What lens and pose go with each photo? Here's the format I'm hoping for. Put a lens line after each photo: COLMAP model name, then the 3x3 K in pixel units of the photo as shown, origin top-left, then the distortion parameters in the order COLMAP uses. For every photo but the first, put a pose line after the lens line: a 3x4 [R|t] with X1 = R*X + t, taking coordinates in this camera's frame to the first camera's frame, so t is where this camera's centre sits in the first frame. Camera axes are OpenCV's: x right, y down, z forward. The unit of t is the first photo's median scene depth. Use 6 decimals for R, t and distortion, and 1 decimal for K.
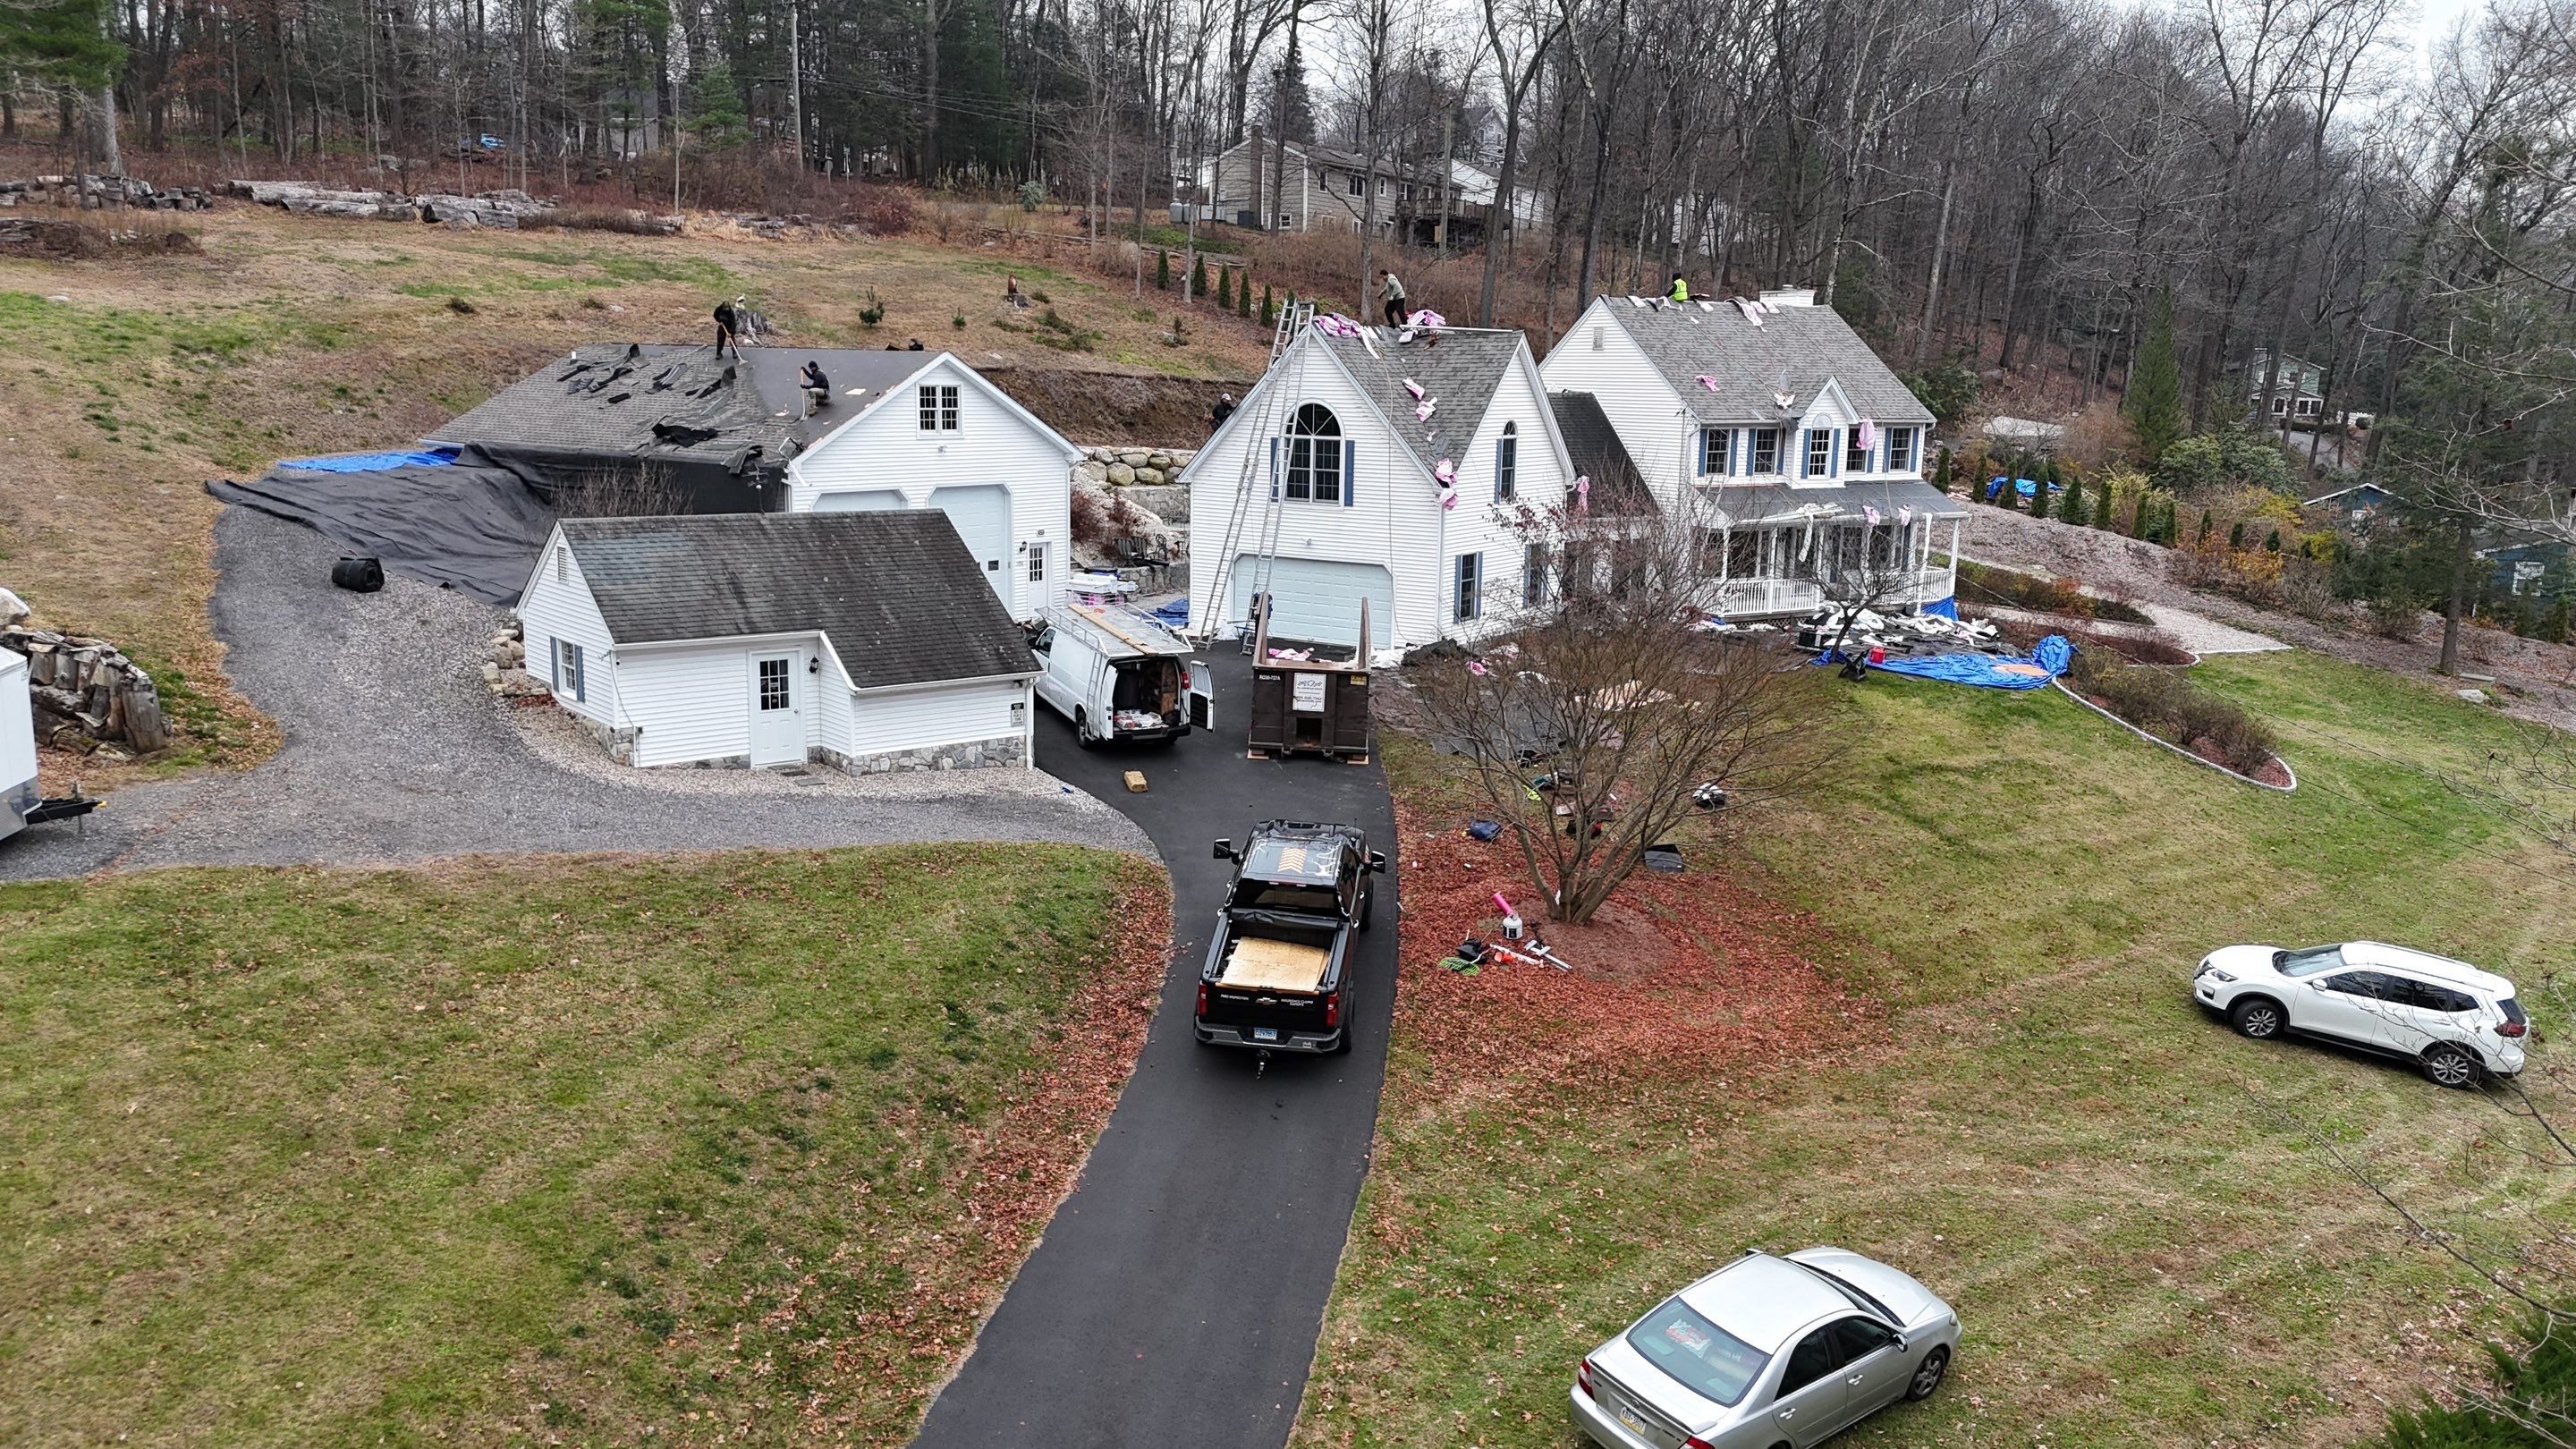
lens RADIAL K [[1838.5, 0, 1288.0], [0, 1838.5, 724.5], [0, 0, 1]] dist [0.003951, 0.001527]
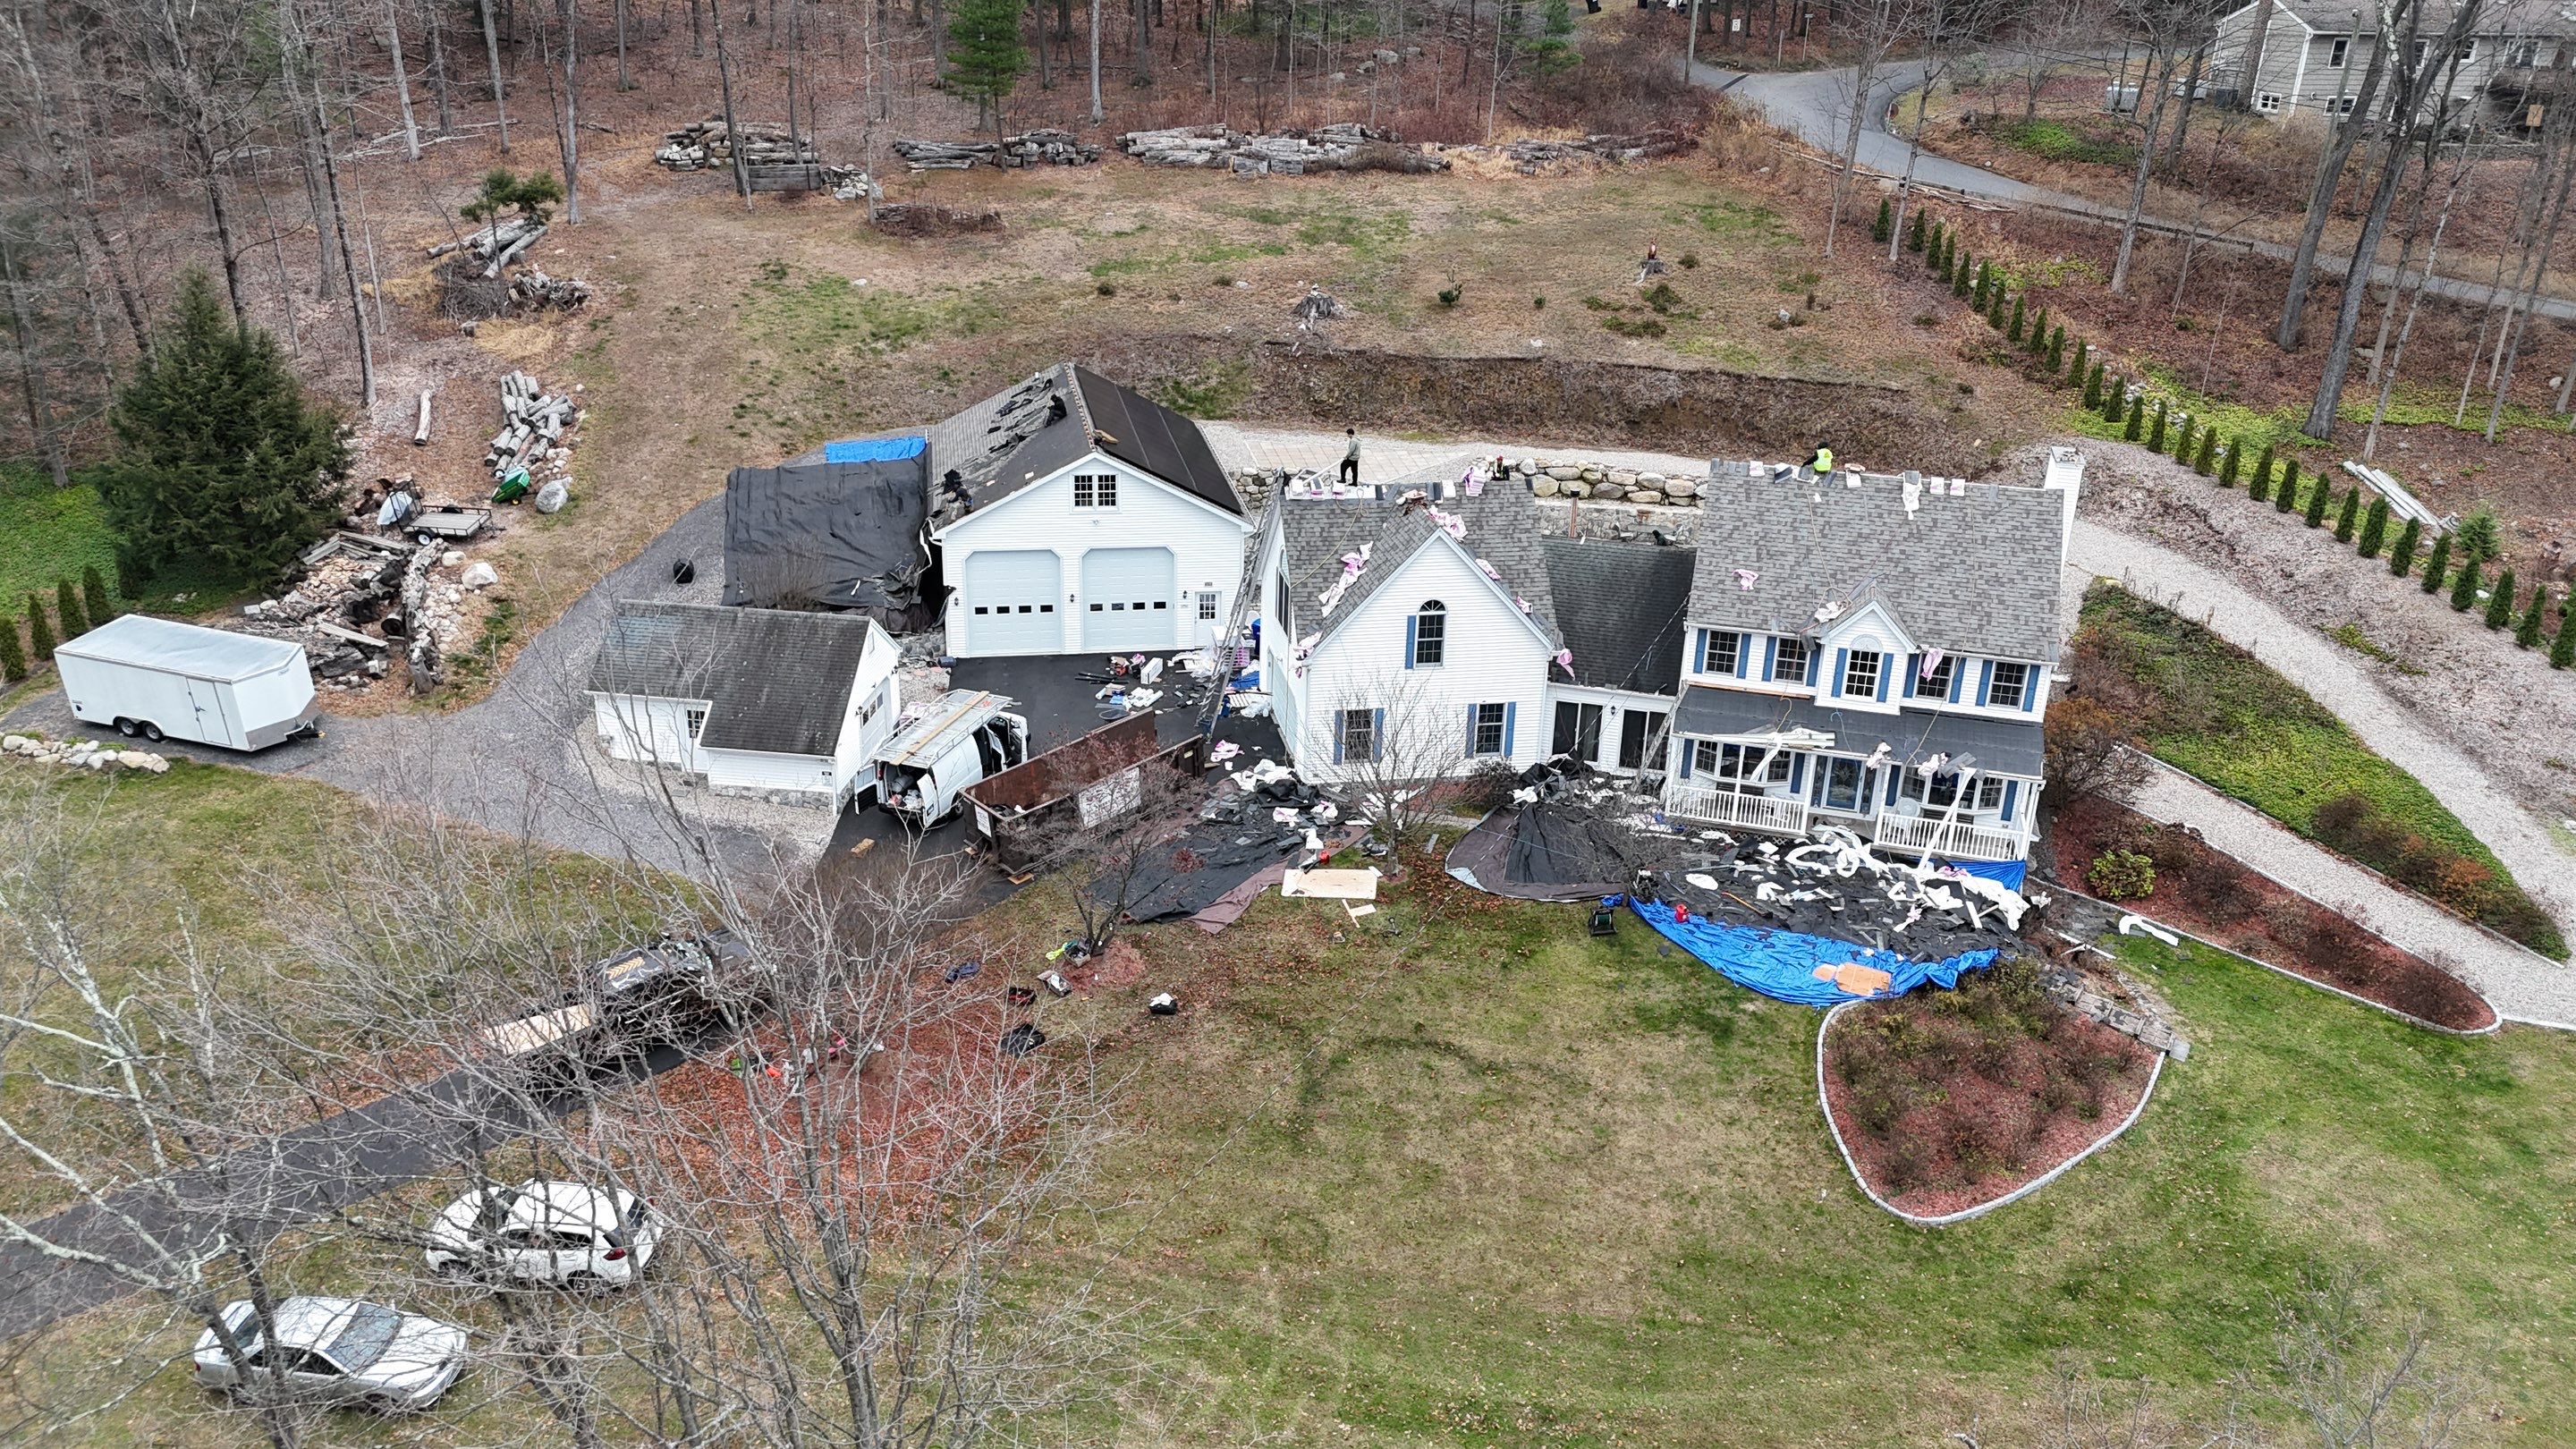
lens RADIAL K [[1838.5, 0, 1288.0], [0, 1838.5, 724.5], [0, 0, 1]] dist [0.003951, 0.001527]
pose [[0.695186, 0.280997, -0.661632, 0.814680], [-0.151722, 0.957052, 0.247046, -0.354362], [0.702635, -0.071358, 0.707963, 0.152954]]
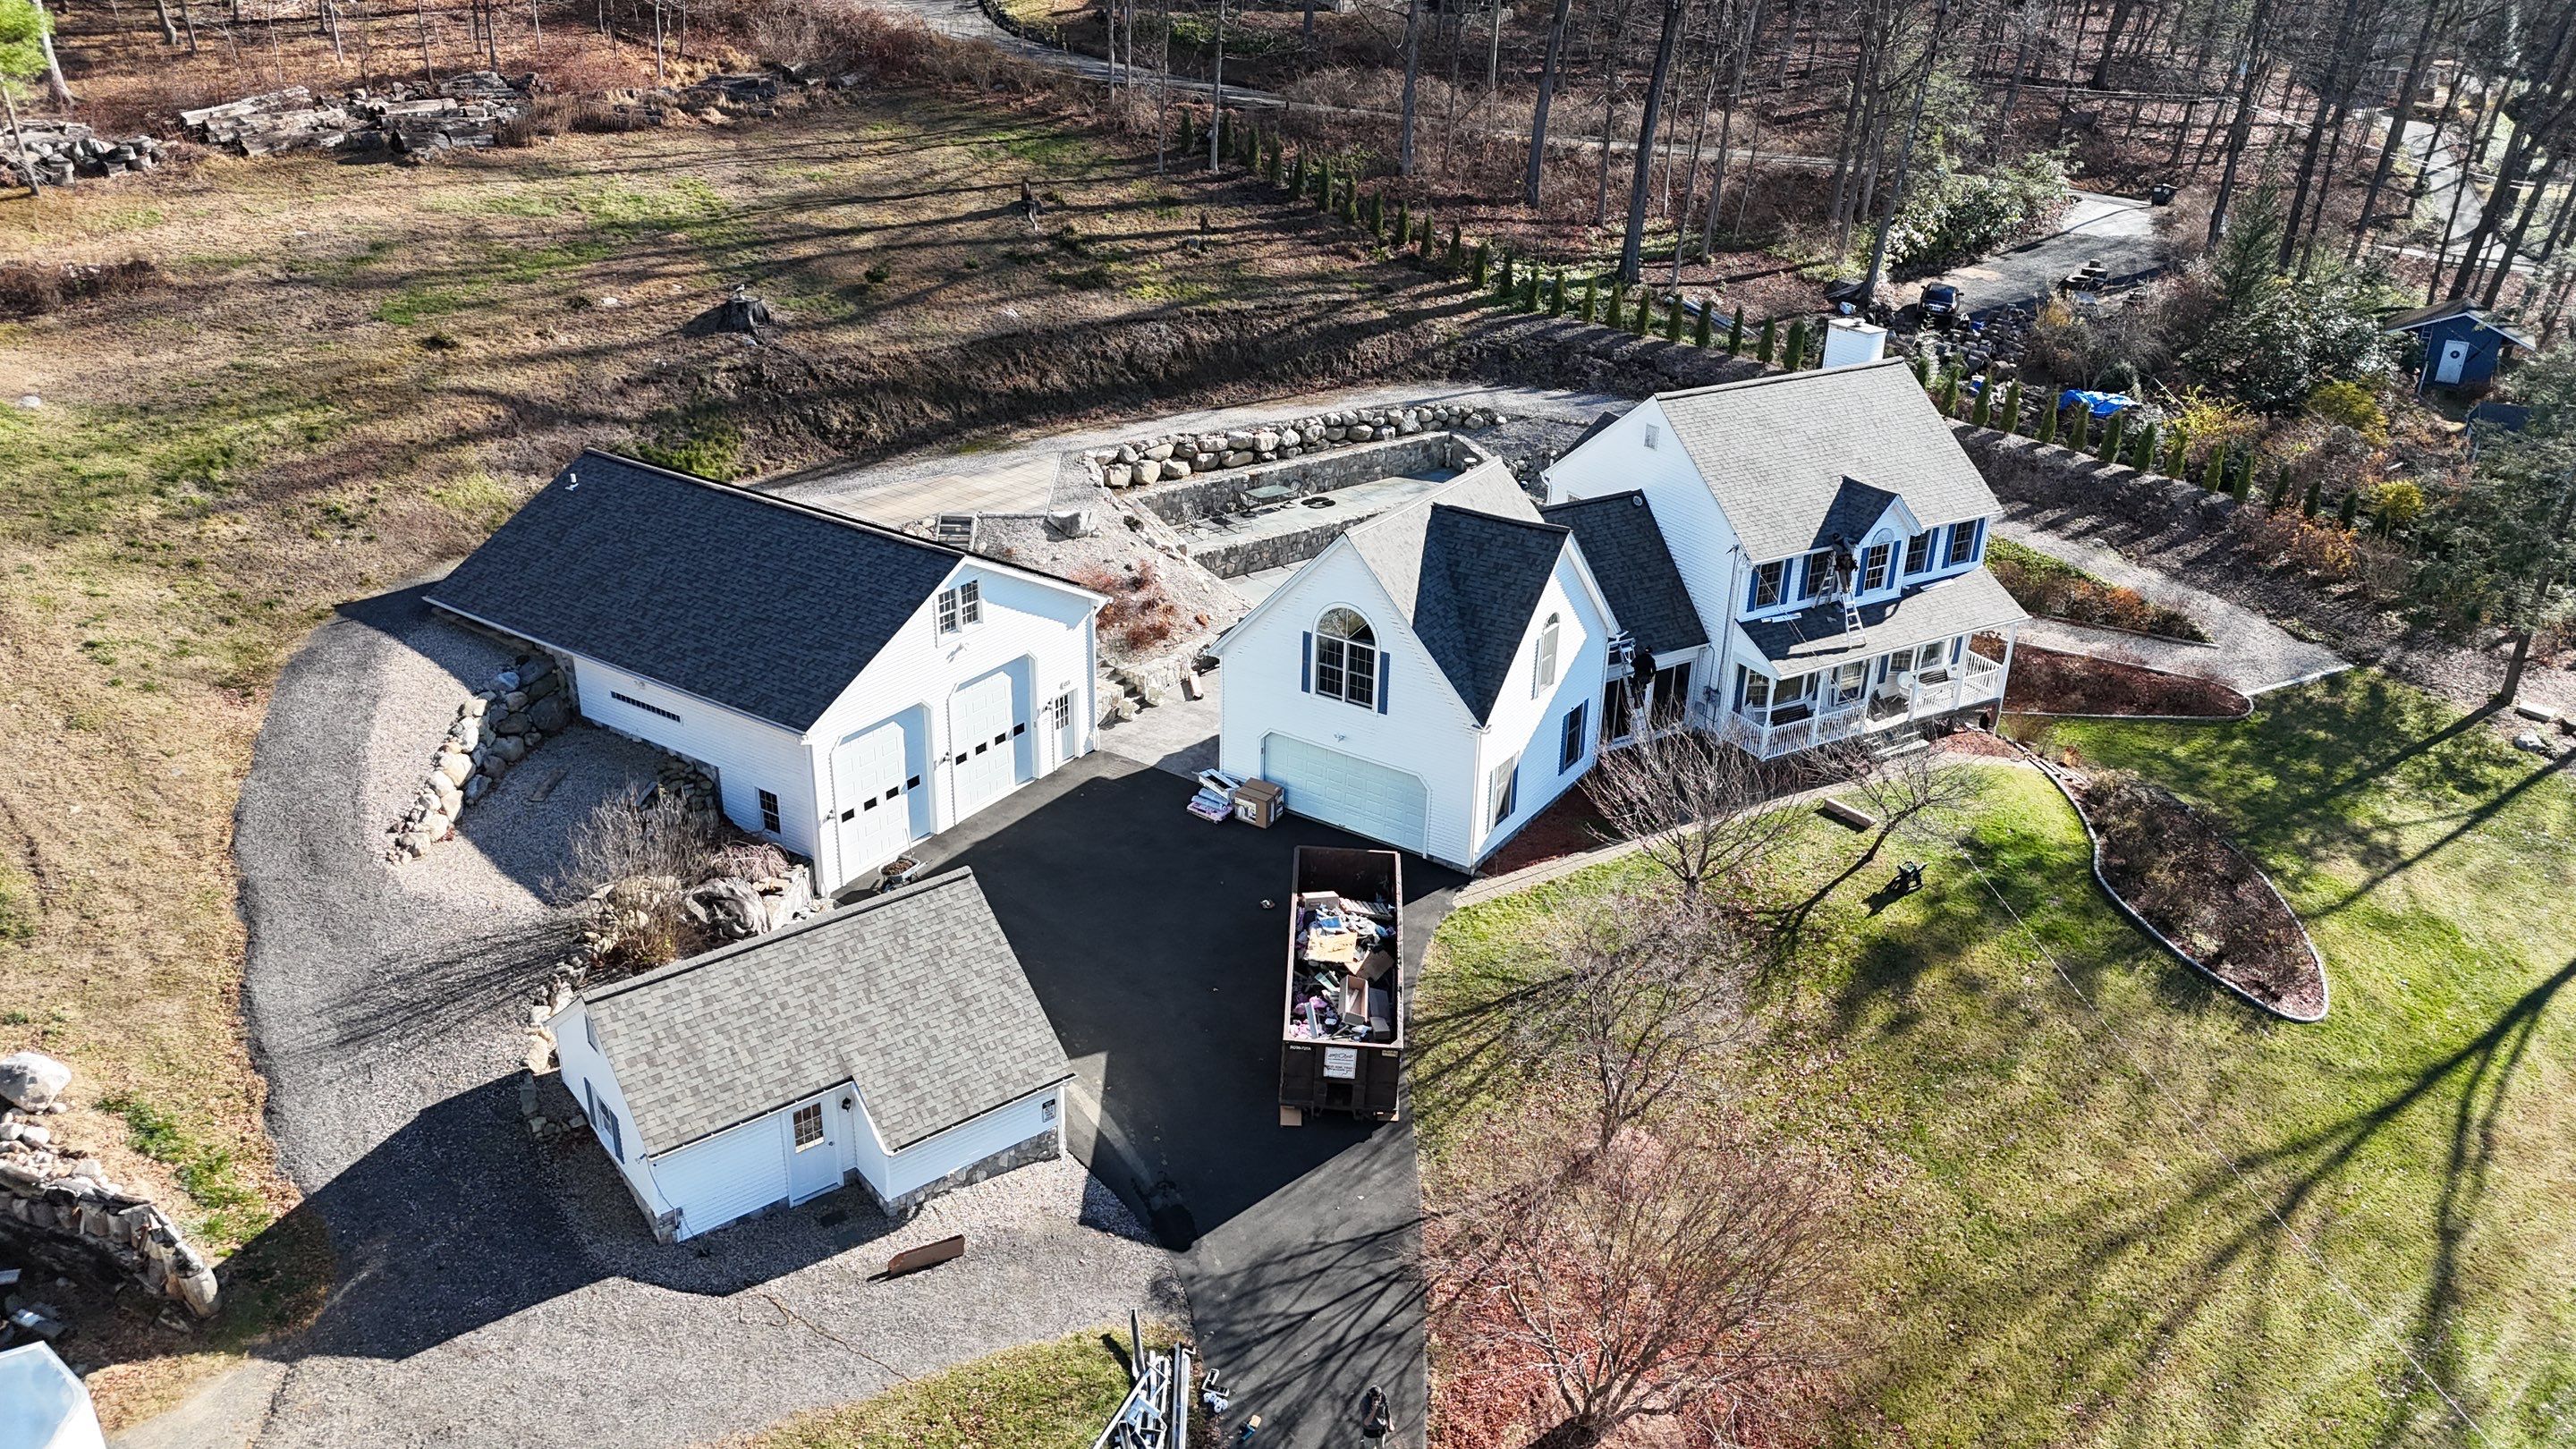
lens RADIAL K [[1838.5, 0, 1288.0], [0, 1838.5, 724.5], [0, 0, 1]] dist [0.003951, 0.001527]
pose [[0.999867, 0.004750, -0.015577, -0.001535], [-0.000932, 0.971647, 0.236434, -0.336671], [0.016258, -0.236388, 0.971523, 0.056018]]
